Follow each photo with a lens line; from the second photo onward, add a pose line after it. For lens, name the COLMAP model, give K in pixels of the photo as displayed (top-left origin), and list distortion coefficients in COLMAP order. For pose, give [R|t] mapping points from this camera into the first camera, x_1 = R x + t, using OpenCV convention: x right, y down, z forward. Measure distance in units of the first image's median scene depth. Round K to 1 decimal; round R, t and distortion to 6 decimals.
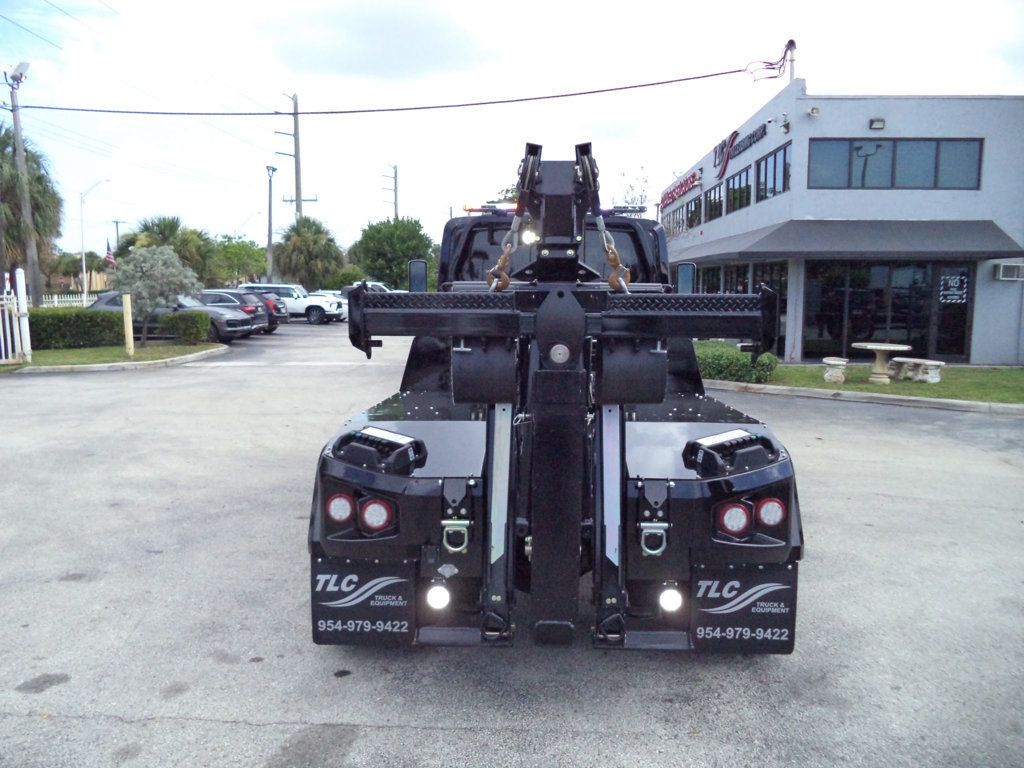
lens RADIAL K [[842.1, 0, 514.0], [0, 842.1, 383.6], [0, 0, 1]] dist [-0.024947, 0.001018]
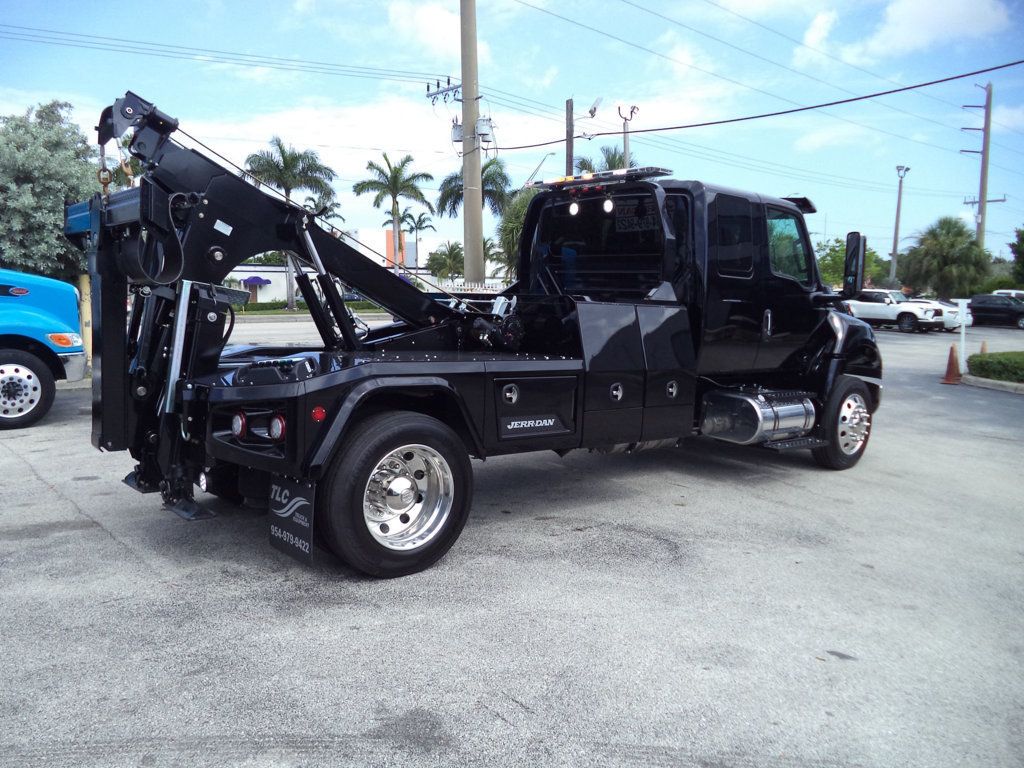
lens RADIAL K [[844.7, 0, 513.5], [0, 844.7, 383.7], [0, 0, 1]] dist [-0.019871, -0.001884]
pose [[0.679107, 0.086348, -0.728943, 1.098177], [-0.098139, 0.994822, 0.026415, 0.028554], [0.727450, 0.053599, 0.684065, 0.375418]]
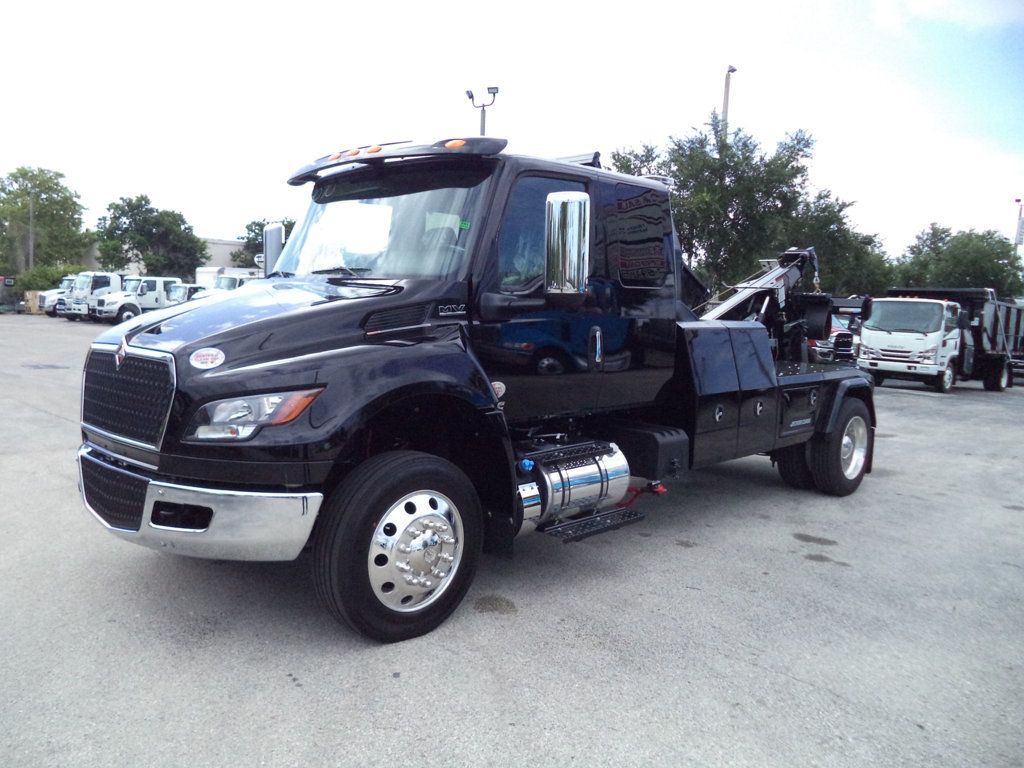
lens RADIAL K [[841.9, 0, 512.9], [0, 841.9, 388.2], [0, 0, 1]] dist [-0.025061, 0.002040]
pose [[-0.745445, -0.095981, 0.659621, -0.788867], [0.030794, 0.983563, 0.177918, -0.237045], [-0.665855, 0.152941, -0.730237, 2.633540]]
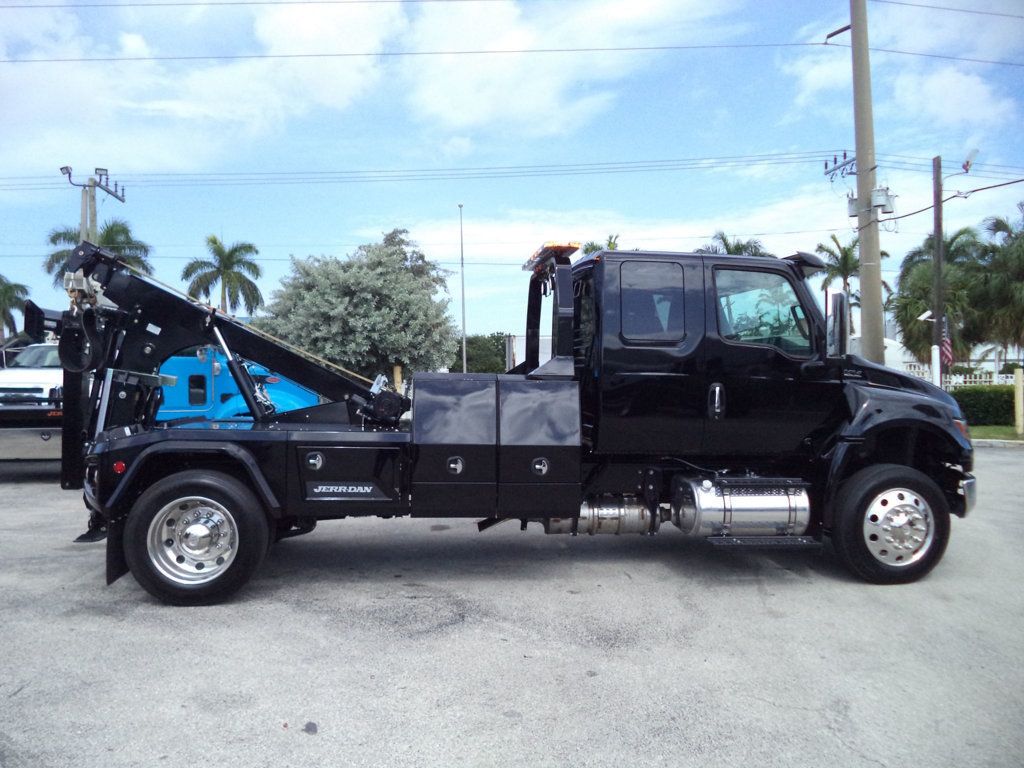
lens RADIAL K [[847.1, 0, 505.8], [0, 847.1, 383.7], [0, 0, 1]] dist [-0.033861, 0.001765]
pose [[0.159142, 0.002031, -0.987254, 1.560674], [-0.109060, 0.993914, -0.015535, -0.051770], [0.981213, 0.110142, 0.158395, 1.200015]]
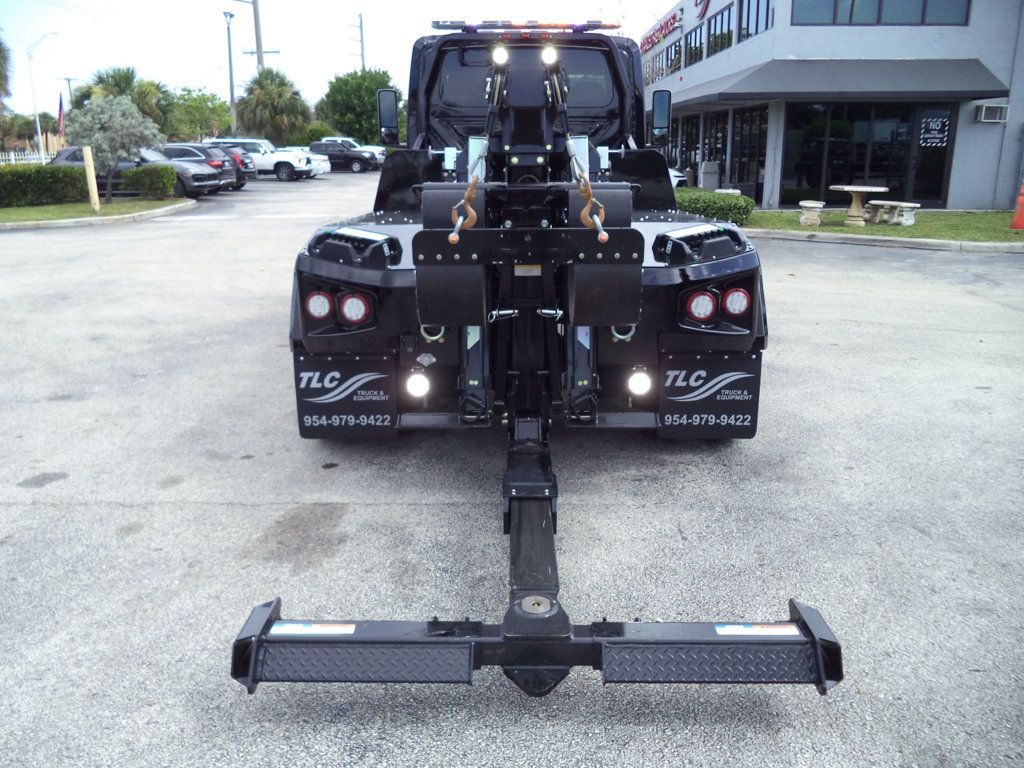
lens RADIAL K [[841.9, 0, 512.9], [0, 841.9, 388.2], [0, 0, 1]] dist [-0.025061, 0.002040]
pose [[0.999560, -0.017864, 0.023674, 0.002147], [0.013738, 0.986331, 0.164203, 0.069748], [-0.026283, -0.163805, 0.986143, -0.028244]]
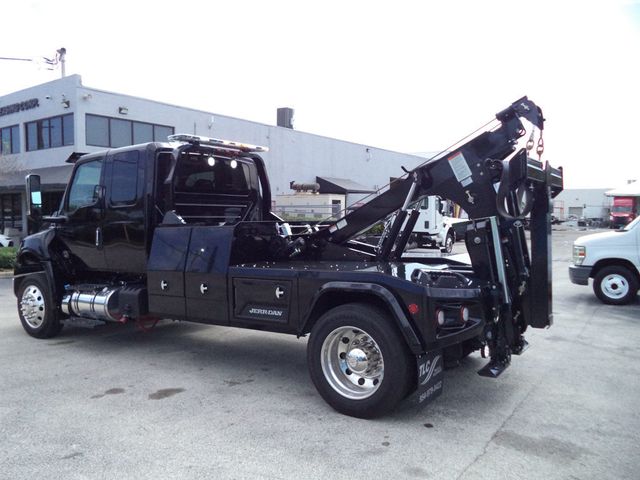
lens RADIAL K [[521.6, 0, 321.1], [0, 521.6, 235.9], [0, 0, 1]] dist [-0.024731, -0.009968]
pose [[0.530931, -0.045779, 0.846178, -0.992203], [0.106125, 0.994270, -0.012796, -0.018195], [-0.840744, 0.096595, 0.532747, 0.537307]]
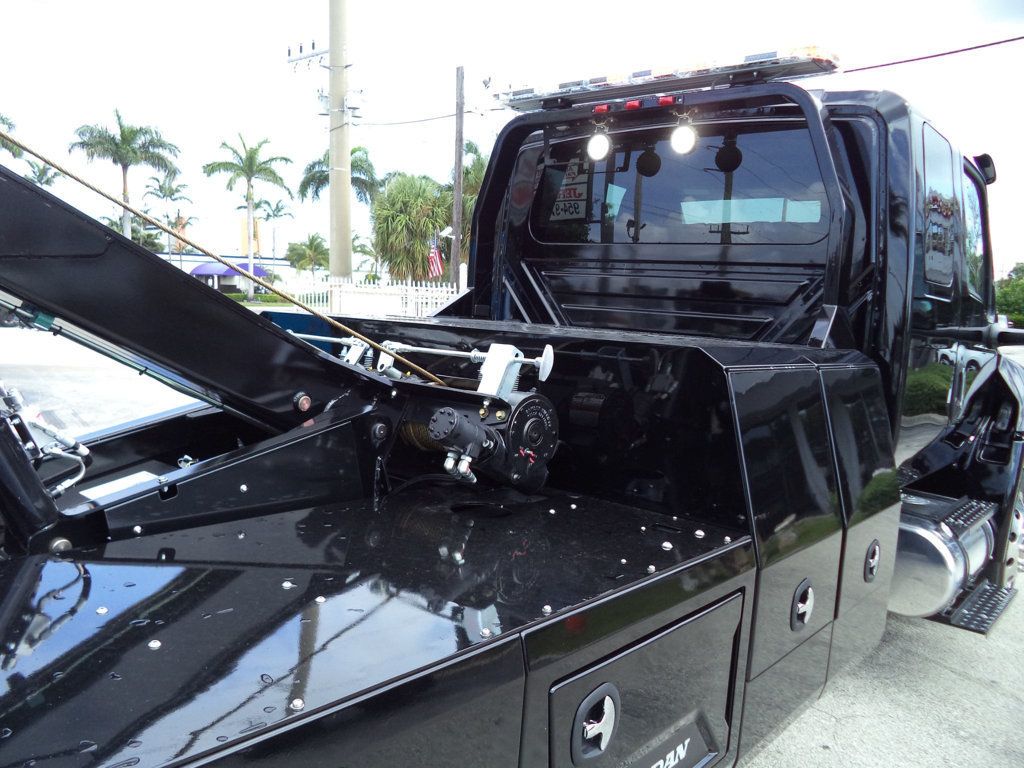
lens RADIAL K [[839.3, 0, 514.2], [0, 839.3, 379.1], [0, 0, 1]] dist [-0.015204, -0.004989]
pose [[0.789124, 0.092839, -0.607177, 0.436601], [-0.109418, 0.993948, 0.009771, -0.051602], [0.604410, 0.058726, 0.794506, 0.864640]]
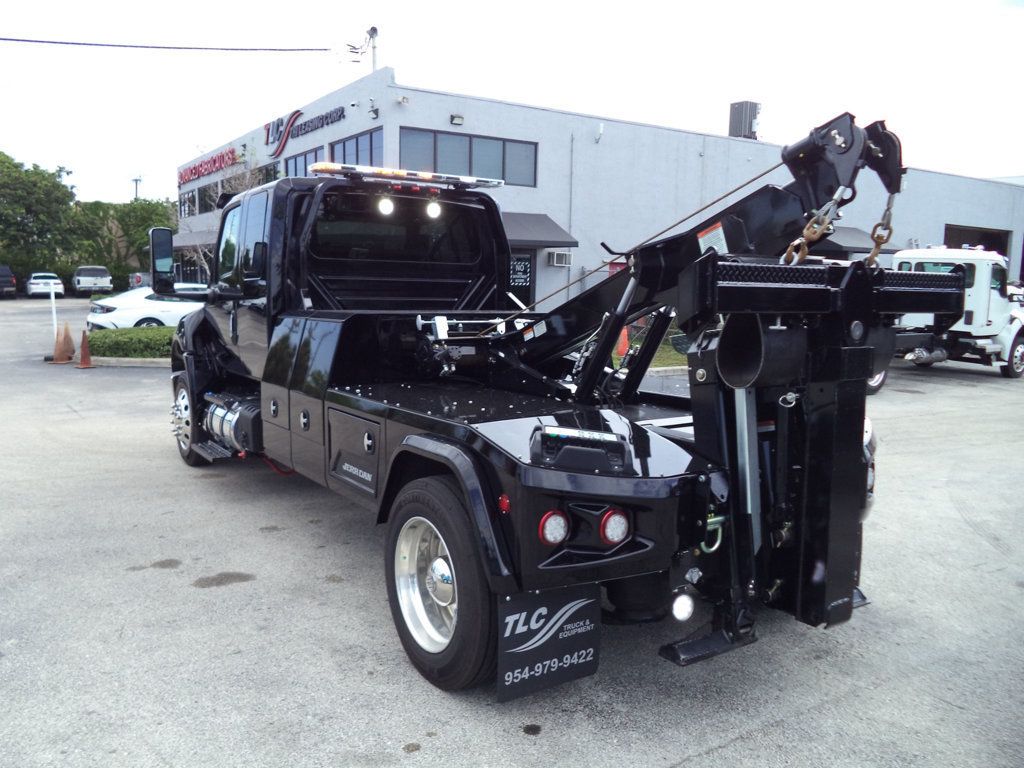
lens RADIAL K [[834.3, 0, 519.0], [0, 834.3, 383.4], [0, 0, 1]] dist [-0.026517, 0.003758]
pose [[0.812578, -0.063418, 0.579391, -0.582883], [0.051694, 0.997987, 0.036738, -0.020215], [-0.580555, 0.000099, 0.814221, 0.302507]]
